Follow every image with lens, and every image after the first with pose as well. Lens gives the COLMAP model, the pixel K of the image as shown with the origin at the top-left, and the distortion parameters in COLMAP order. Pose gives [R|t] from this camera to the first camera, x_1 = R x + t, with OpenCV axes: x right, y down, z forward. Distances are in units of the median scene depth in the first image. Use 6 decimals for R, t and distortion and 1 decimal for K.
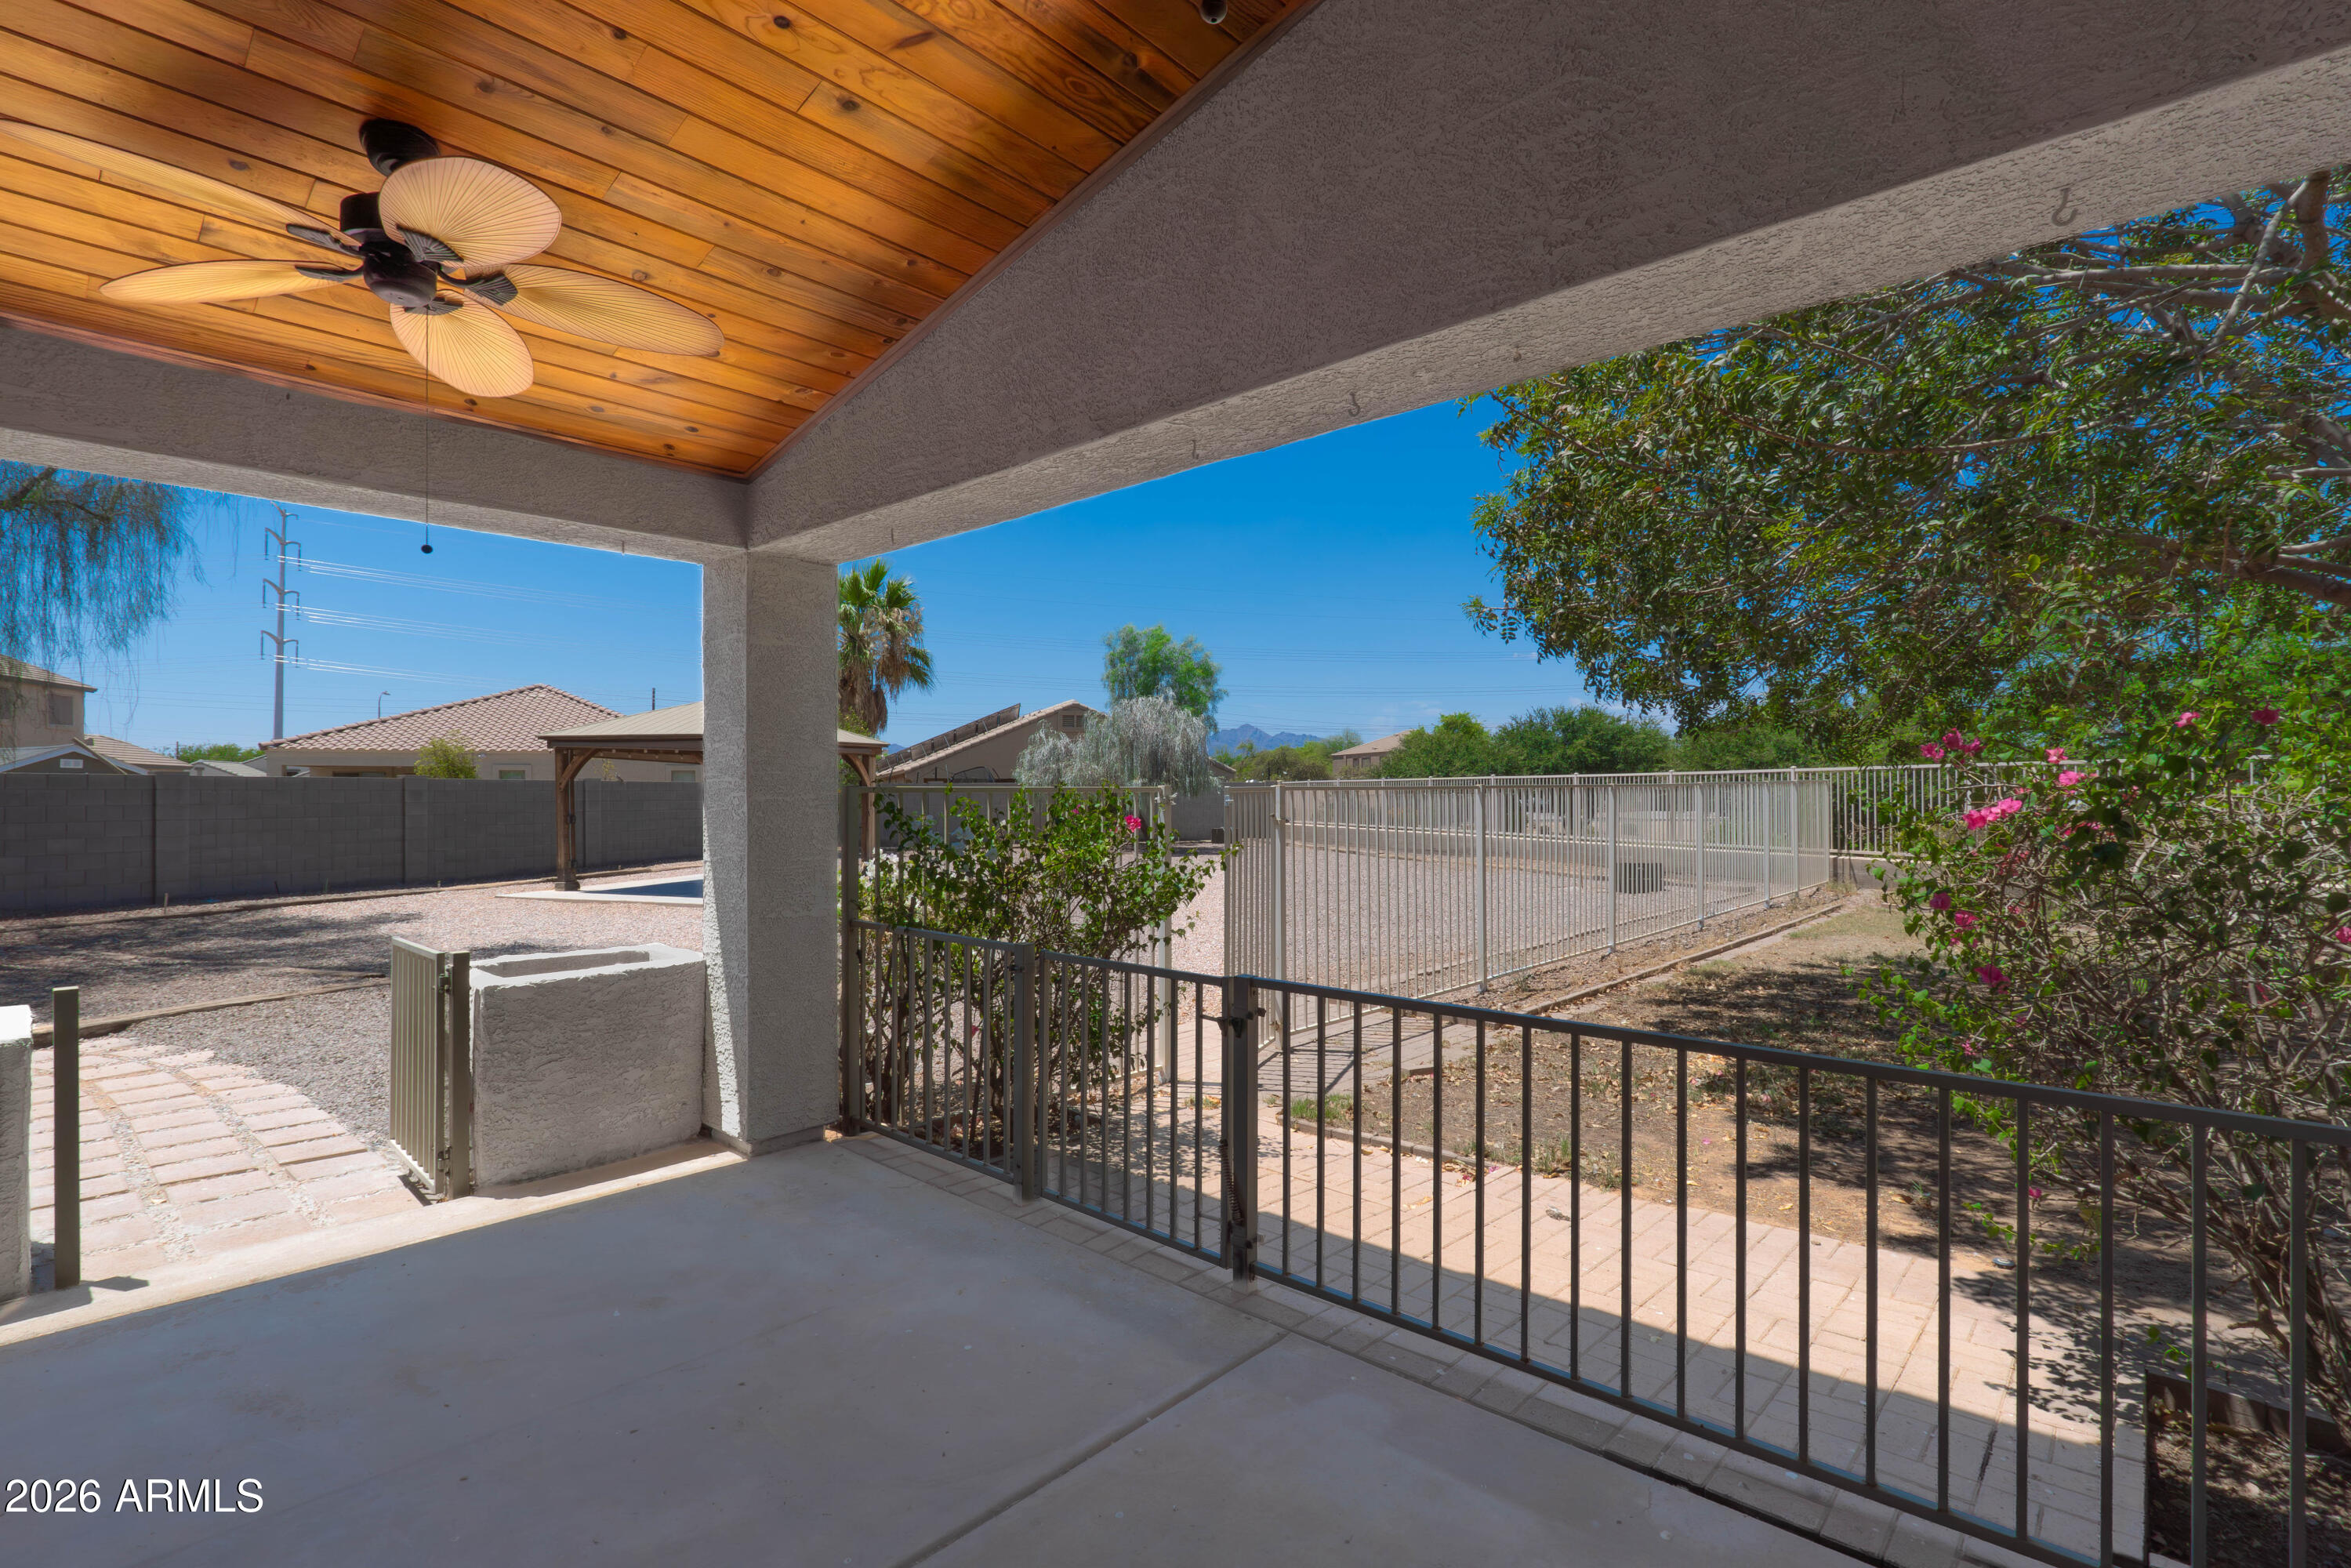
lens RADIAL K [[1085.1, 0, 1174.4], [0, 1085.1, 788.2], [0, 0, 1]] dist [-0.016090, 0.001265]
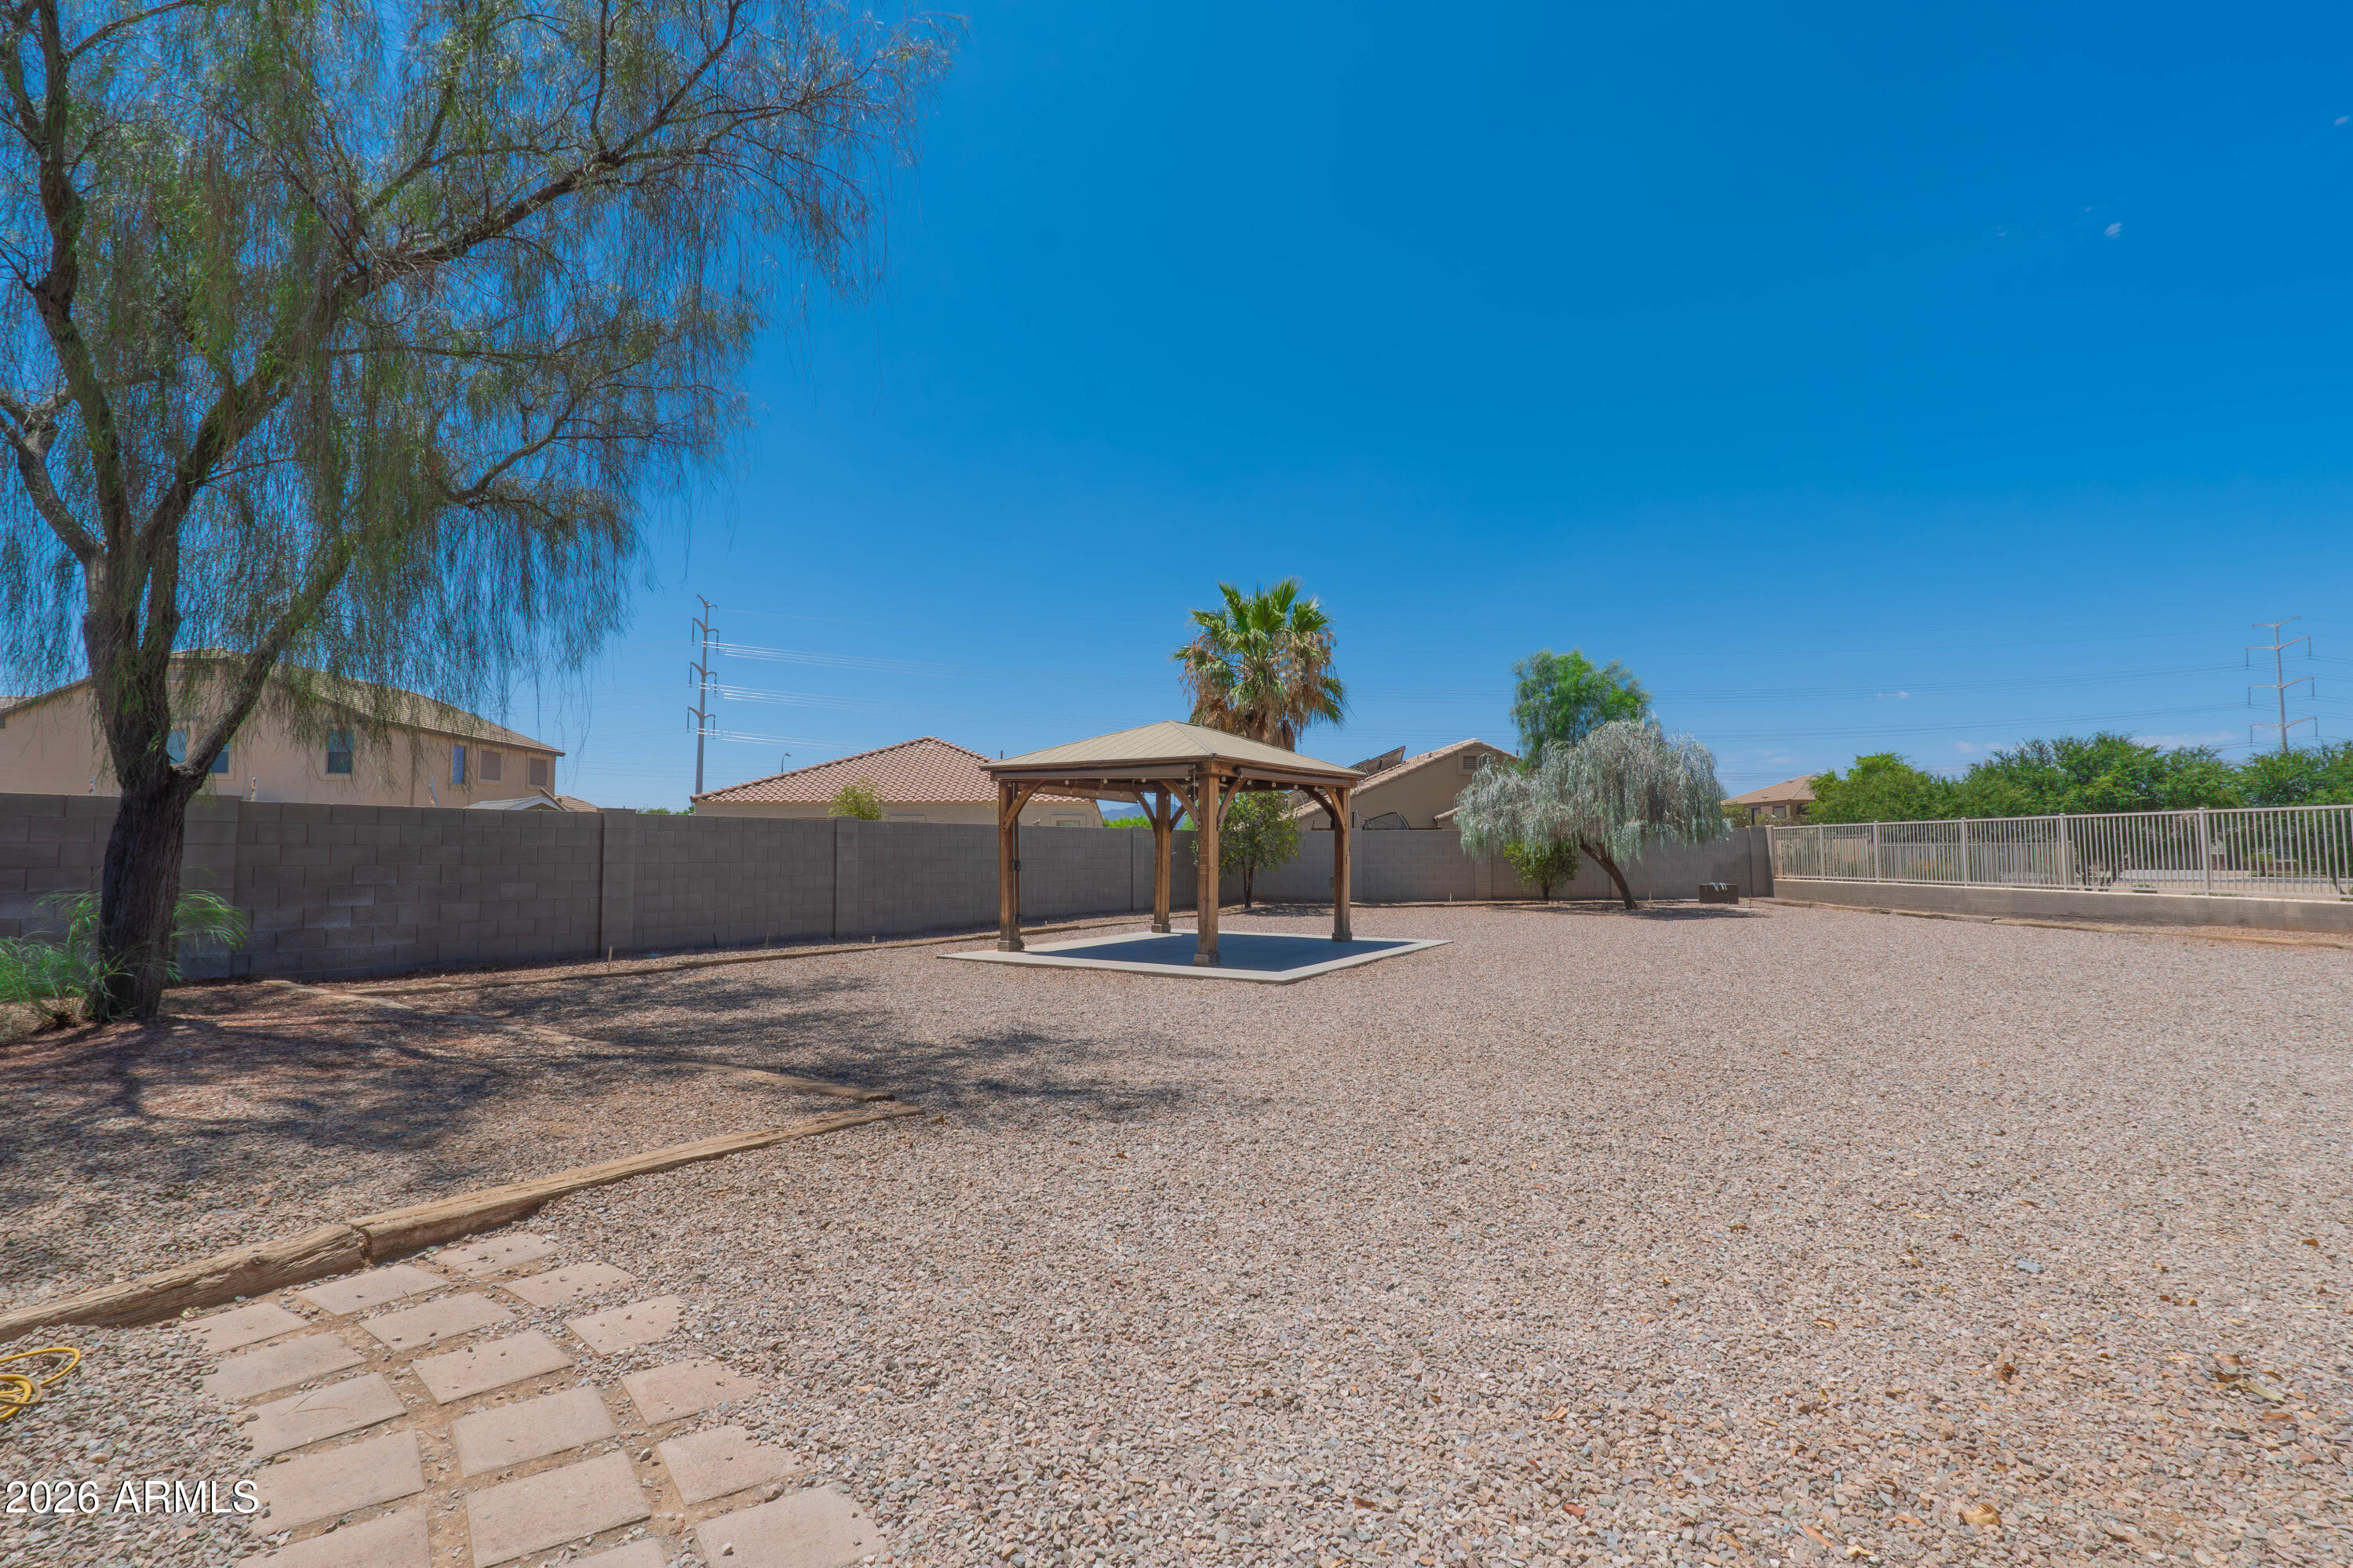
lens RADIAL K [[1085.8, 0, 1175.2], [0, 1085.8, 784.3], [0, 0, 1]] dist [-0.016090, 0.001265]
pose [[0.961637, -0.018406, -0.273708, -0.176001], [0.002445, 0.998282, -0.058541, 0.012962], [0.274315, 0.055626, 0.960030, 0.188242]]
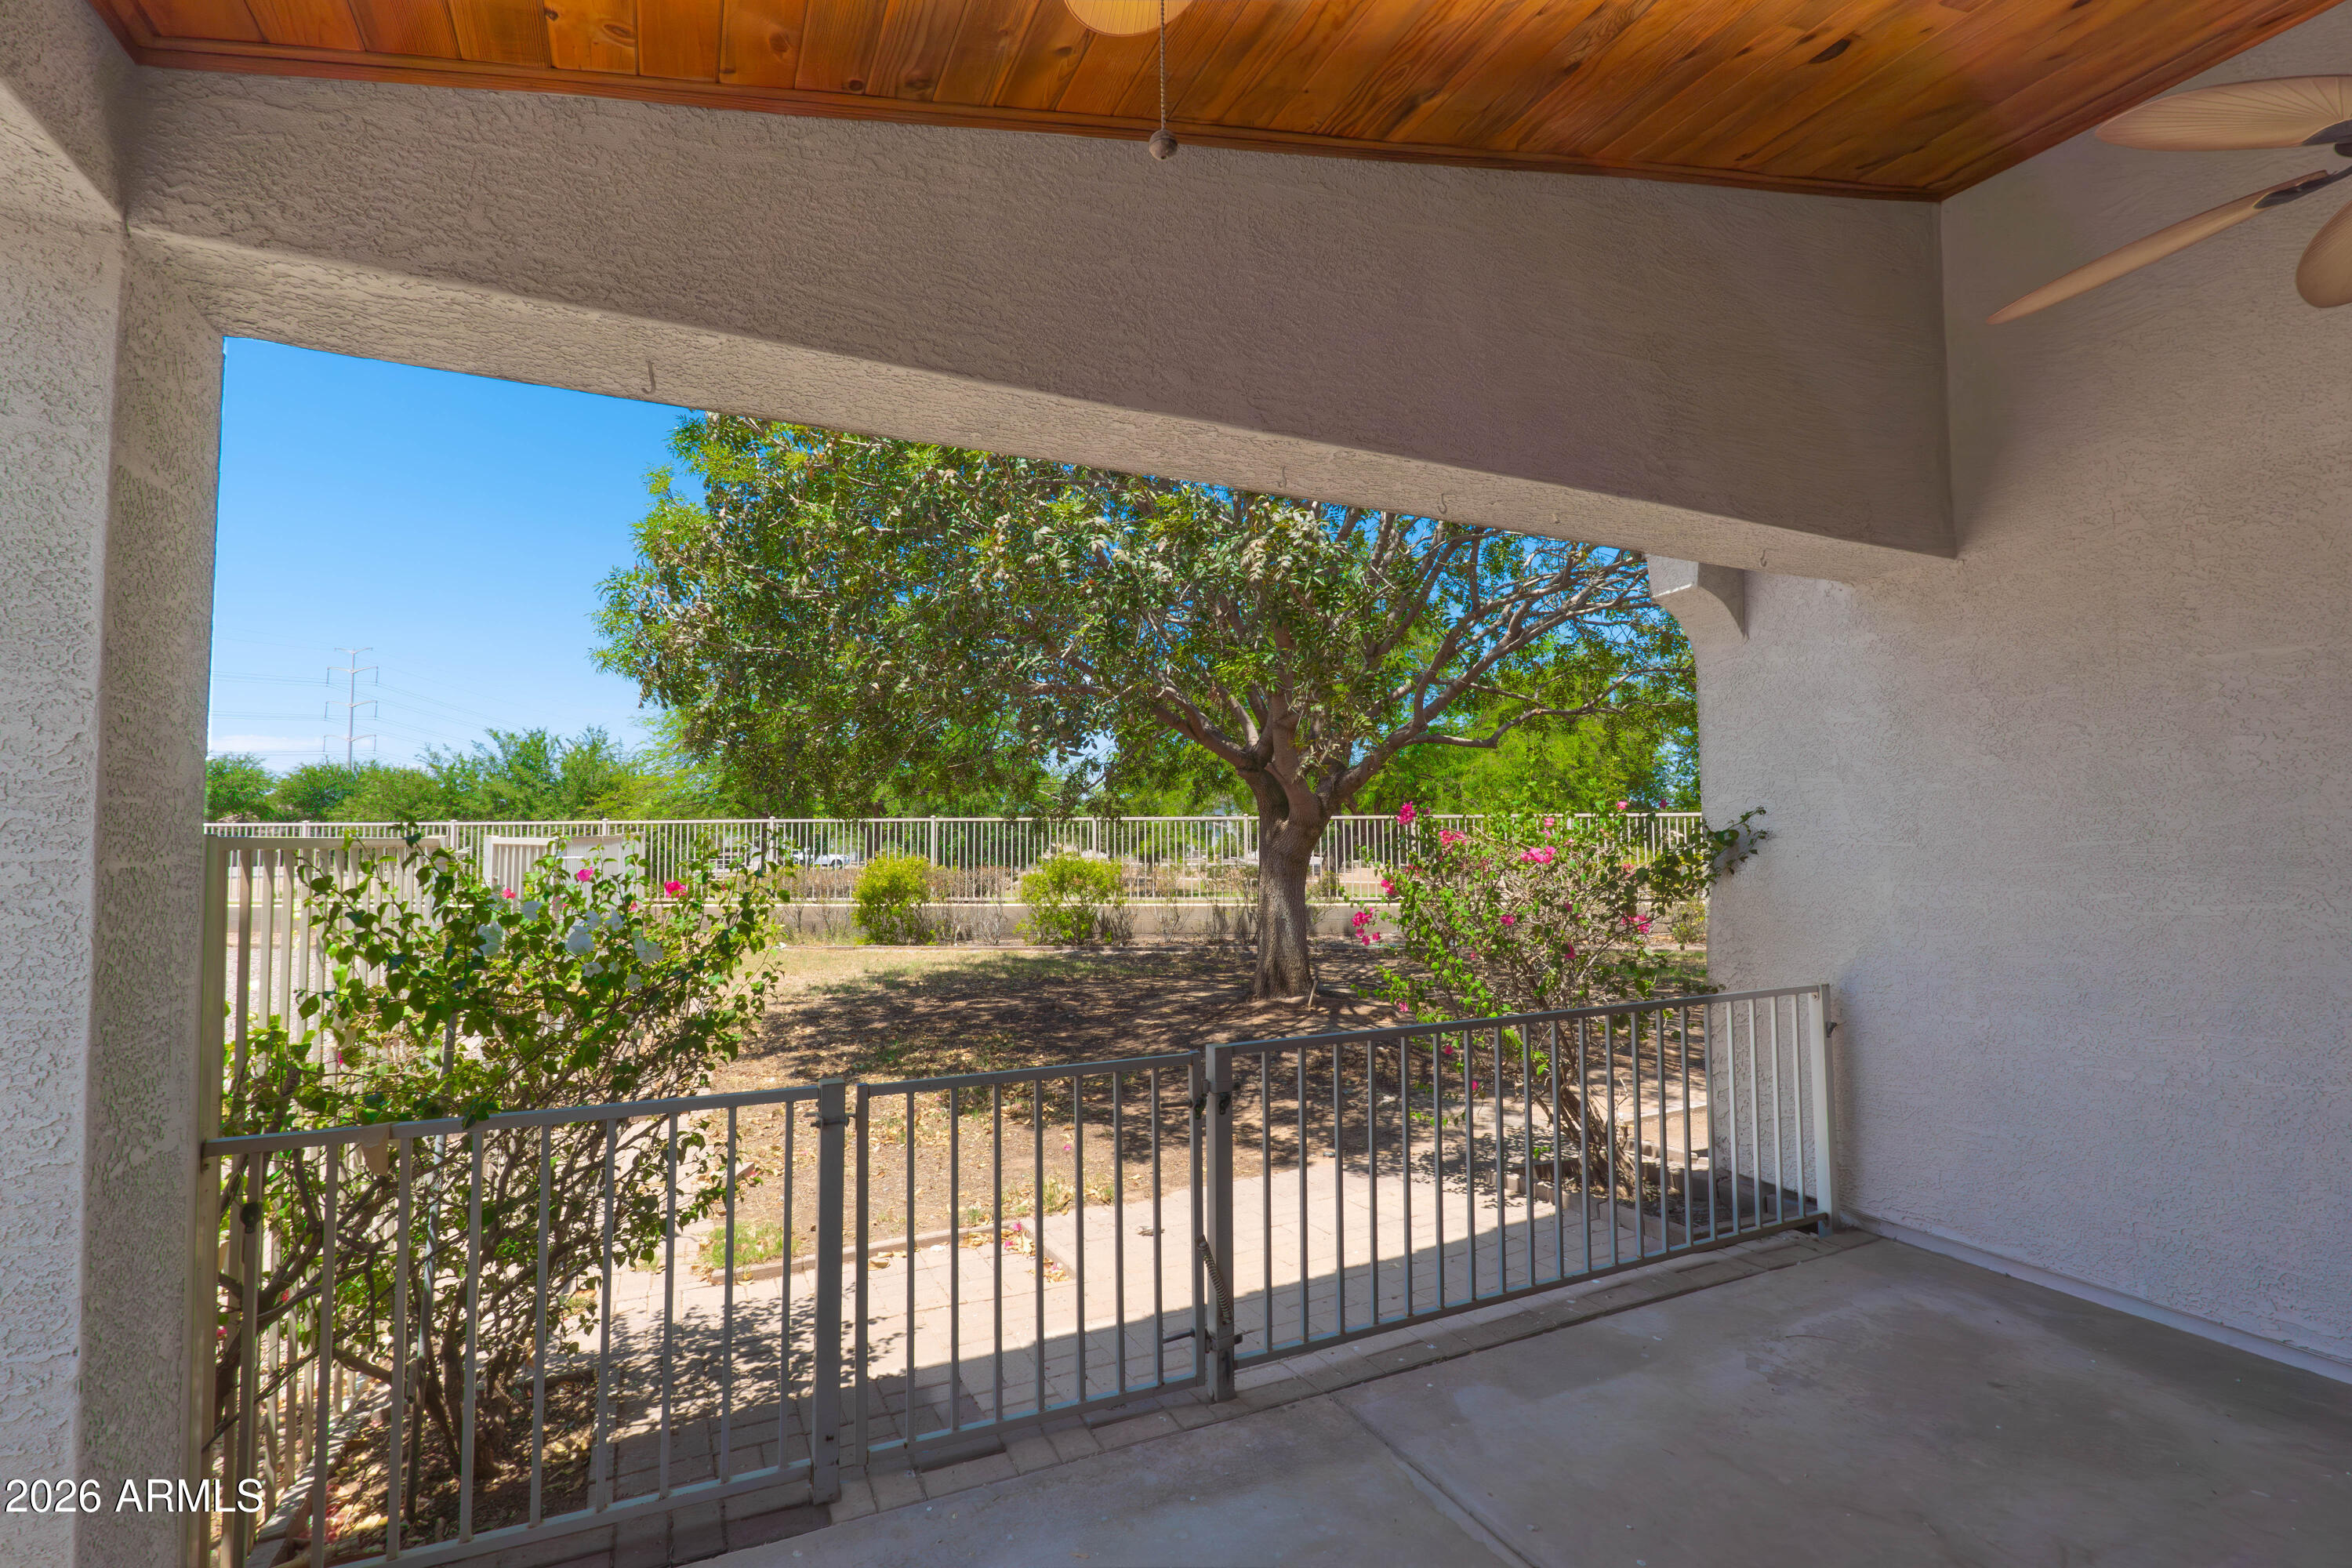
lens RADIAL K [[1039.6, 0, 1169.5], [0, 1039.6, 782.8], [0, 0, 1]] dist [-0.002186, -0.000155]
pose [[0.386789, 0.053674, 0.920605, -0.930904], [0.005150, 0.998163, -0.060360, 0.006601], [-0.922154, 0.028088, 0.385803, 0.833086]]
